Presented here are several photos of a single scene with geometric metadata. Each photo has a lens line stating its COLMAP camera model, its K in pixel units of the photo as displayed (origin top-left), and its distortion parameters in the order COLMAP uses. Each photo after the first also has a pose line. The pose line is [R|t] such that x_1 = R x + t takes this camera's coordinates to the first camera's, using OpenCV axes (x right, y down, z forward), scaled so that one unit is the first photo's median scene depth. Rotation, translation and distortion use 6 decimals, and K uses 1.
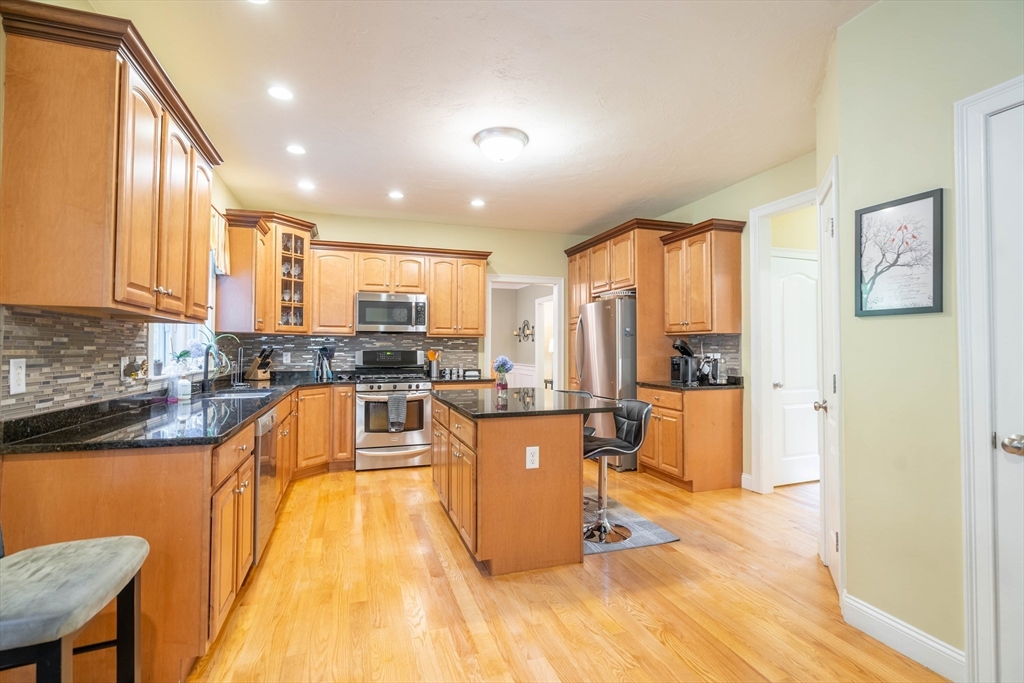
lens RADIAL K [[466.0, 0, 515.3], [0, 466.0, 341.9], [0, 0, 1]] dist [-0.001165, 0.000327]
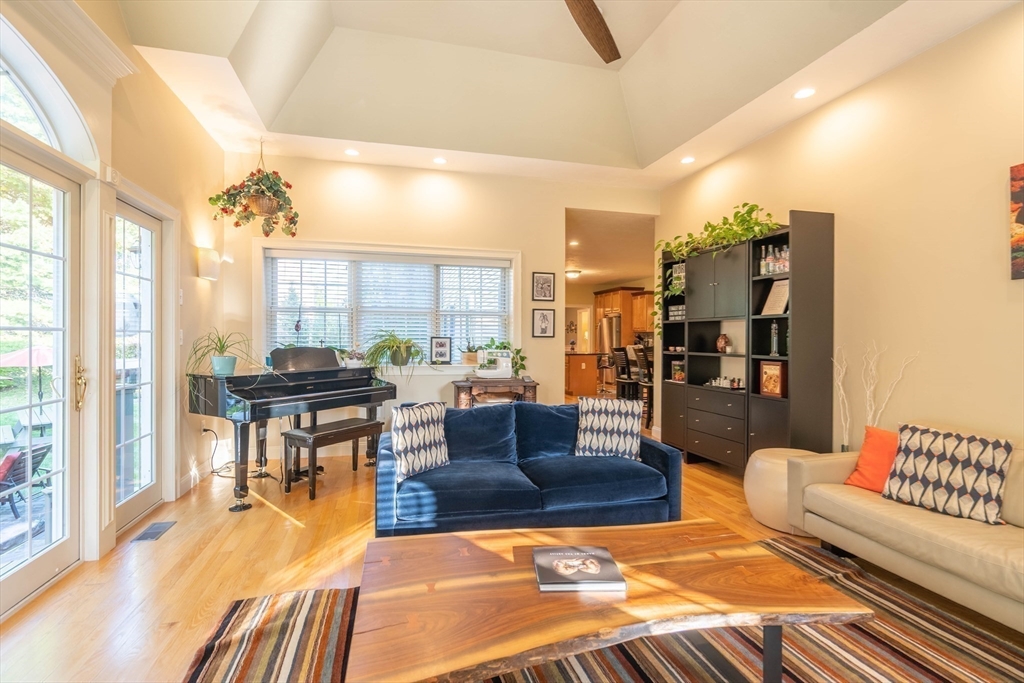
lens RADIAL K [[466.0, 0, 508.8], [0, 466.0, 339.6], [0, 0, 1]] dist [-0.001165, 0.000327]
pose [[0.996971, 0.003989, -0.077674, -0.141798], [-0.001999, 0.999668, 0.025677, -0.036104], [0.077750, -0.025444, 0.996648, -1.459759]]
